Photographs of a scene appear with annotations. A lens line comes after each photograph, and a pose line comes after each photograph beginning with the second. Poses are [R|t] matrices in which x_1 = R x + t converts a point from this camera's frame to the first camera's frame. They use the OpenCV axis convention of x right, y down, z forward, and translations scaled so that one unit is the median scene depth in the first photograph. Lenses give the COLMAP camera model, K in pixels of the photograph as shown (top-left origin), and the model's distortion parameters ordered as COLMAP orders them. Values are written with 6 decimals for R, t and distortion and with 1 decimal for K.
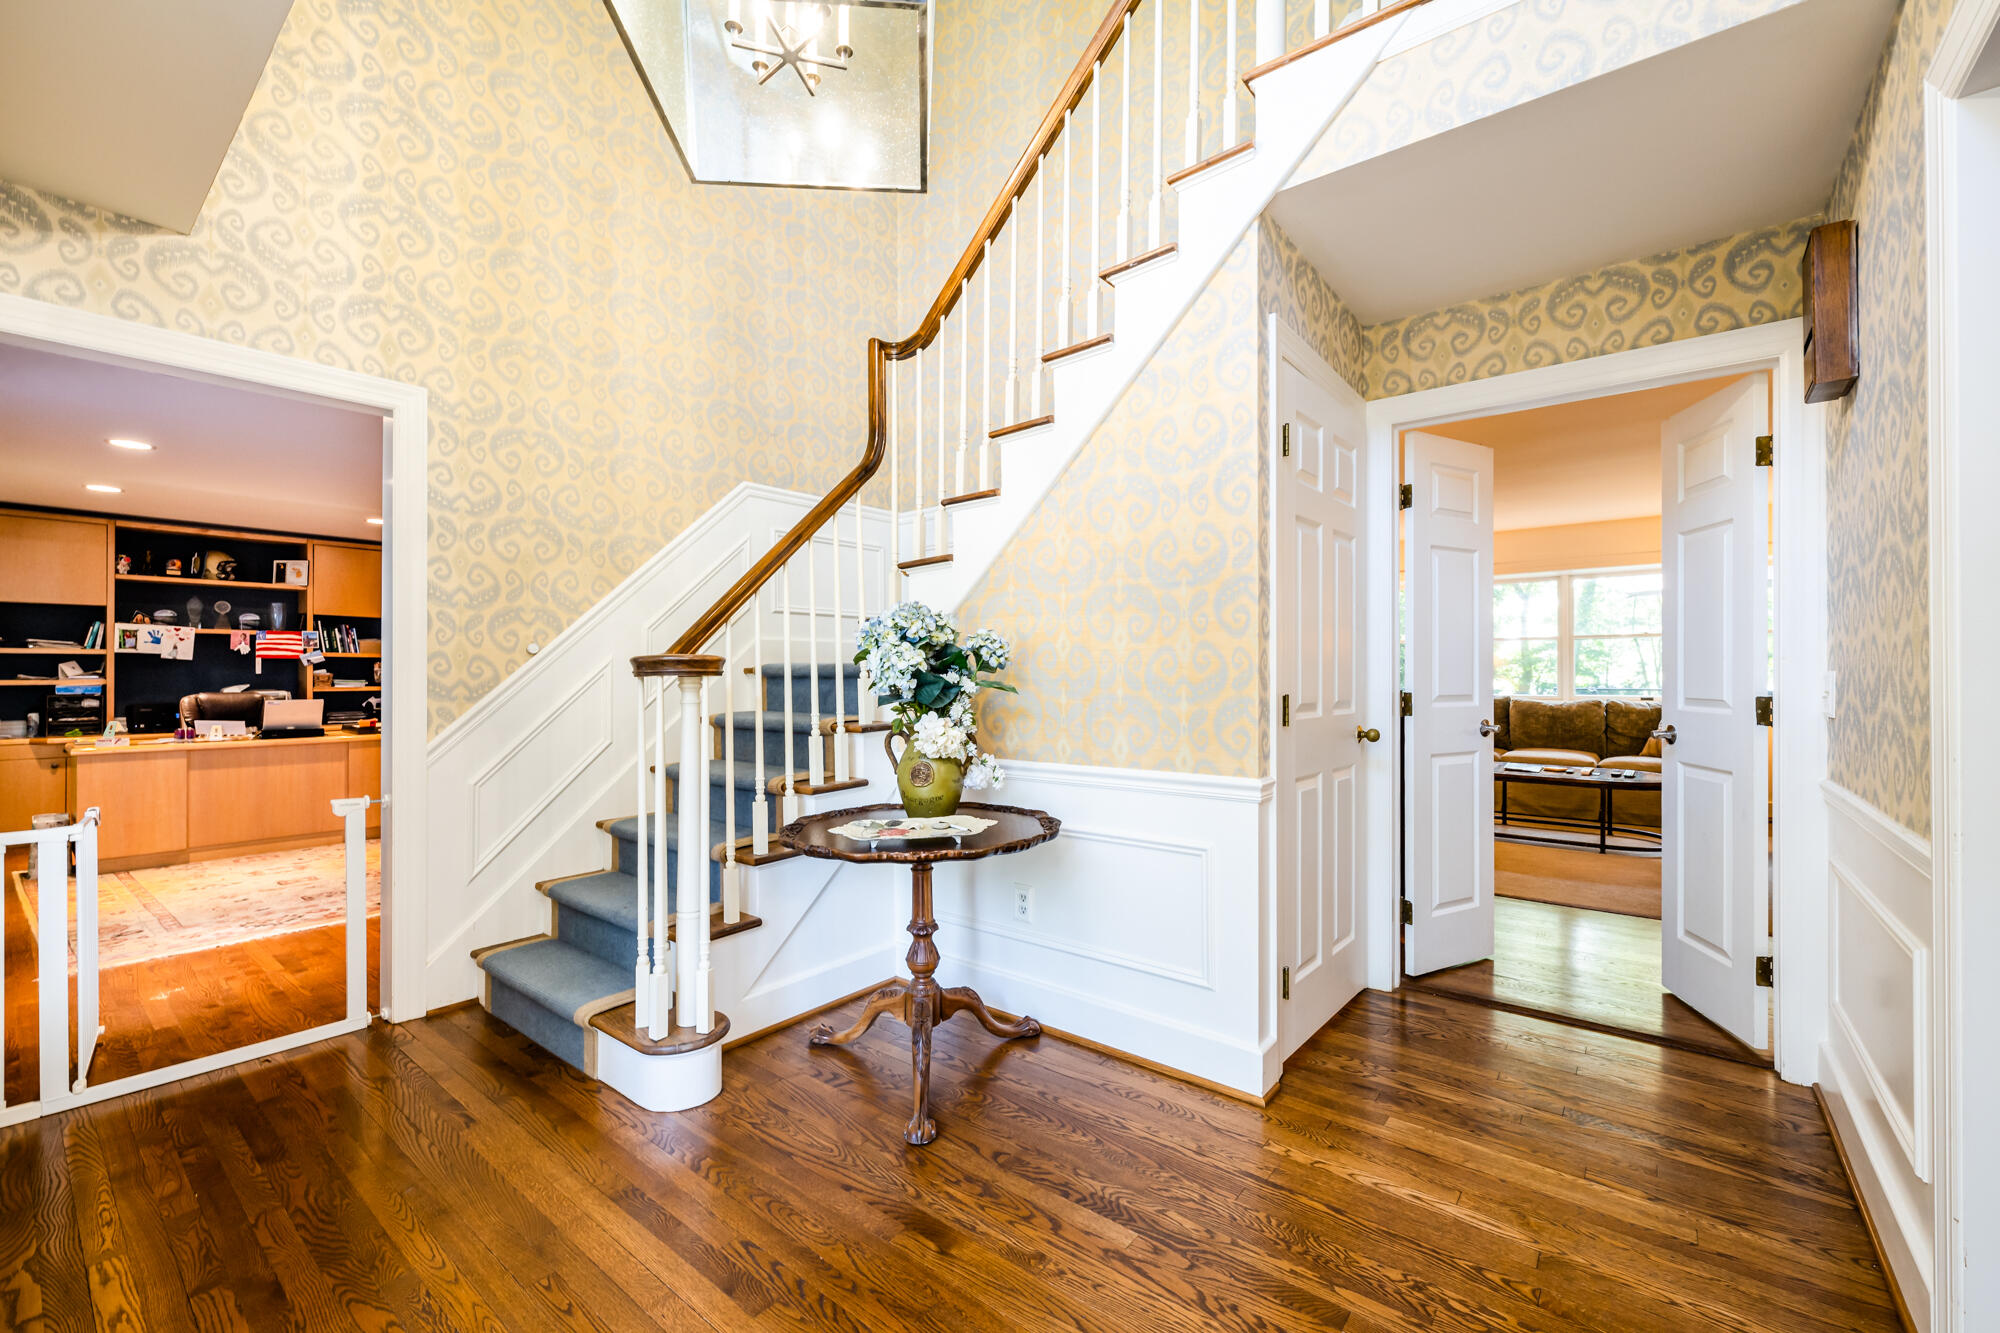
lens RADIAL K [[807.9, 0, 1000.0], [0, 807.9, 666.5], [0, 0, 1]] dist [0.000118, -0.000047]
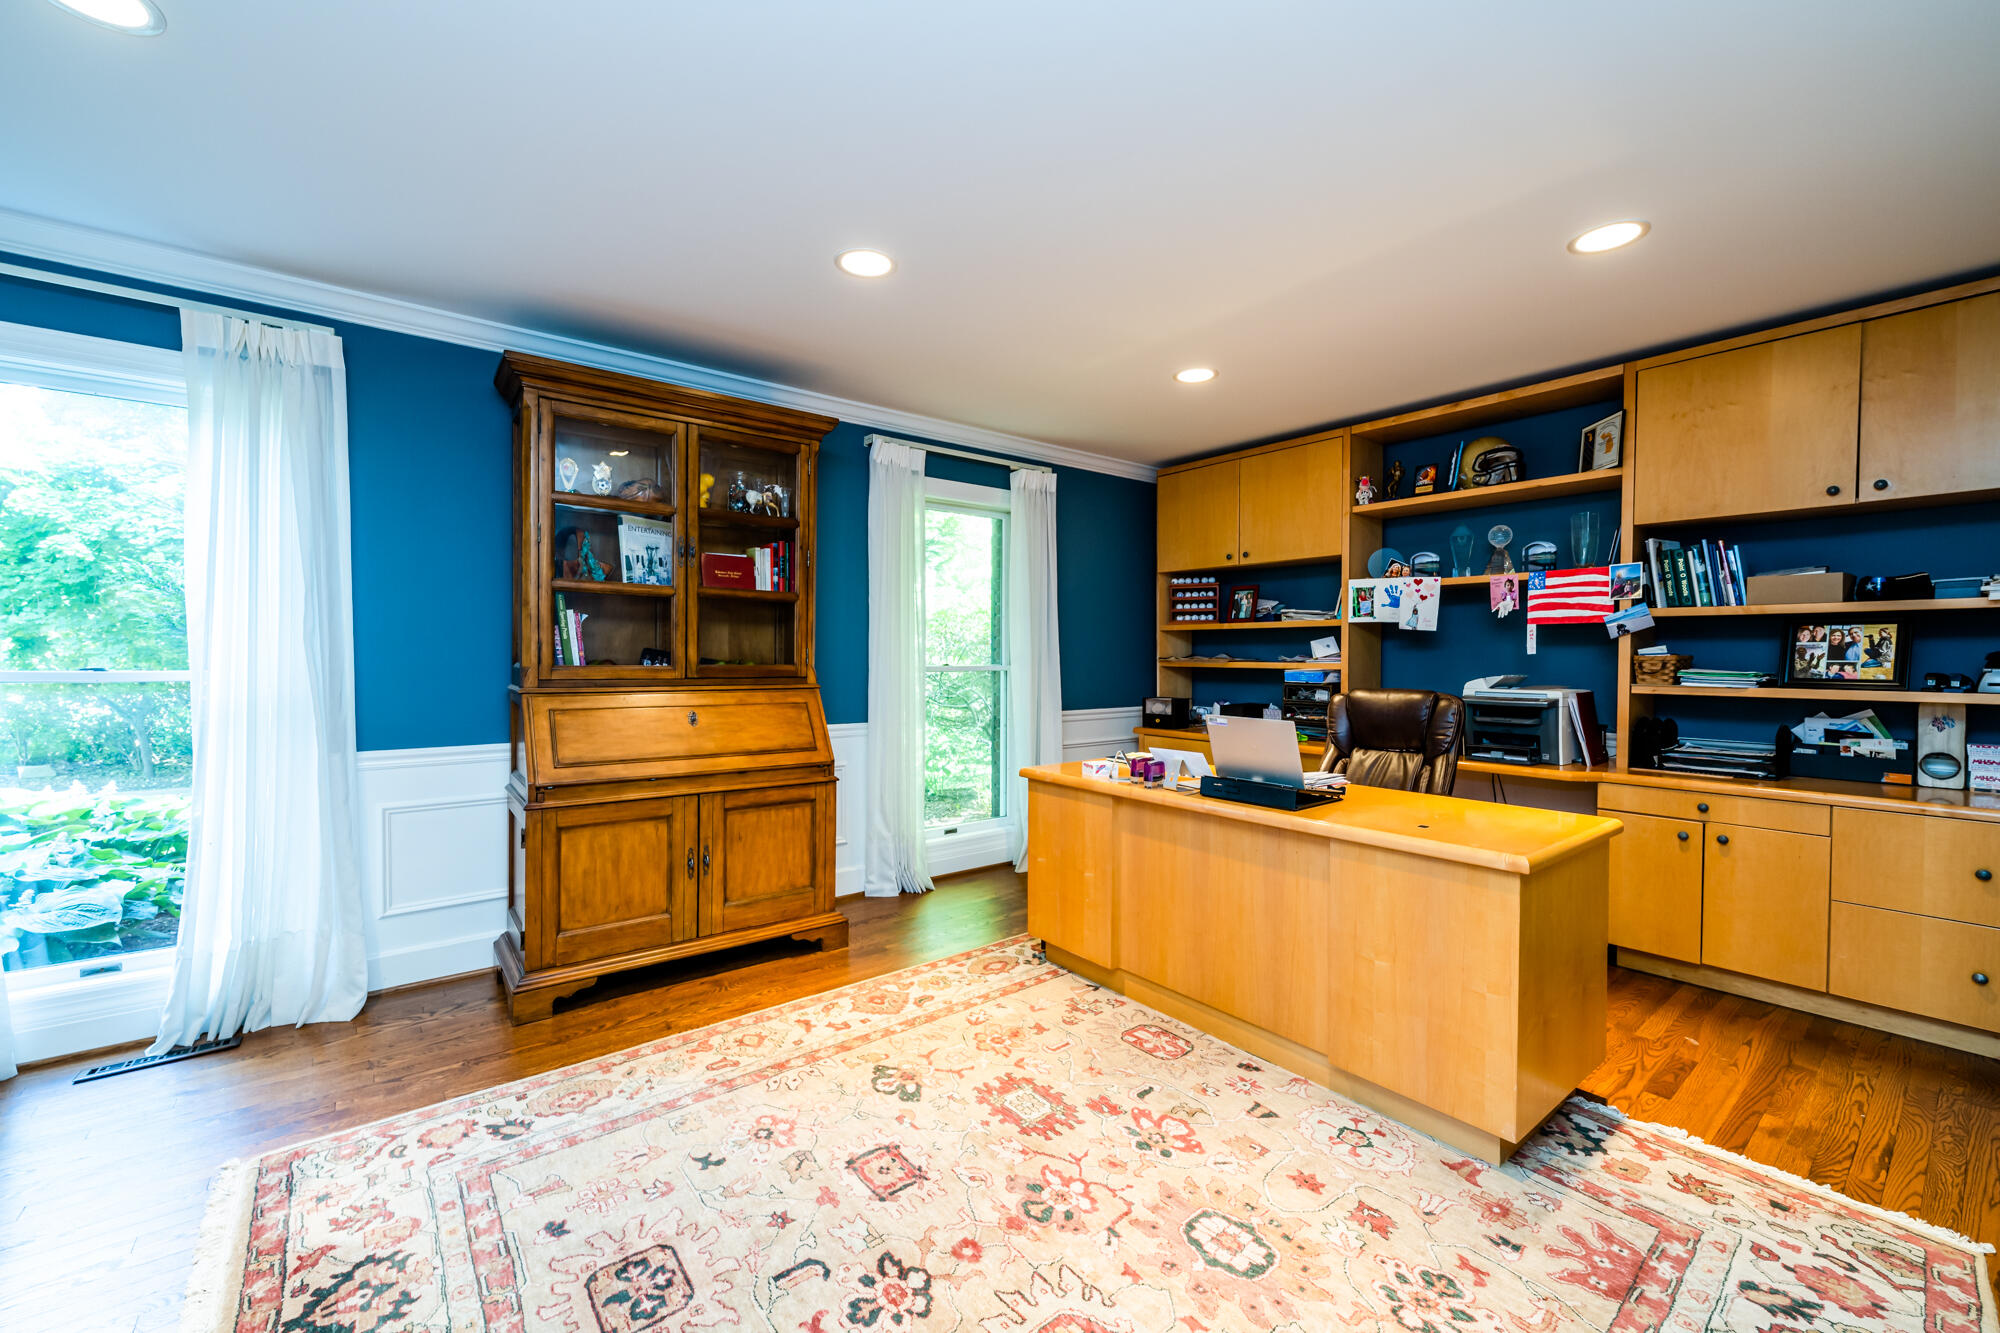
lens RADIAL K [[807.9, 0, 1000.0], [0, 807.9, 666.5], [0, 0, 1]] dist [0.000118, -0.000047]
pose [[-0.215663, 0.013137, -0.976379, -0.344093], [0.002002, 0.999913, 0.013011, 0.009339], [0.976466, 0.000852, -0.215671, 0.794334]]
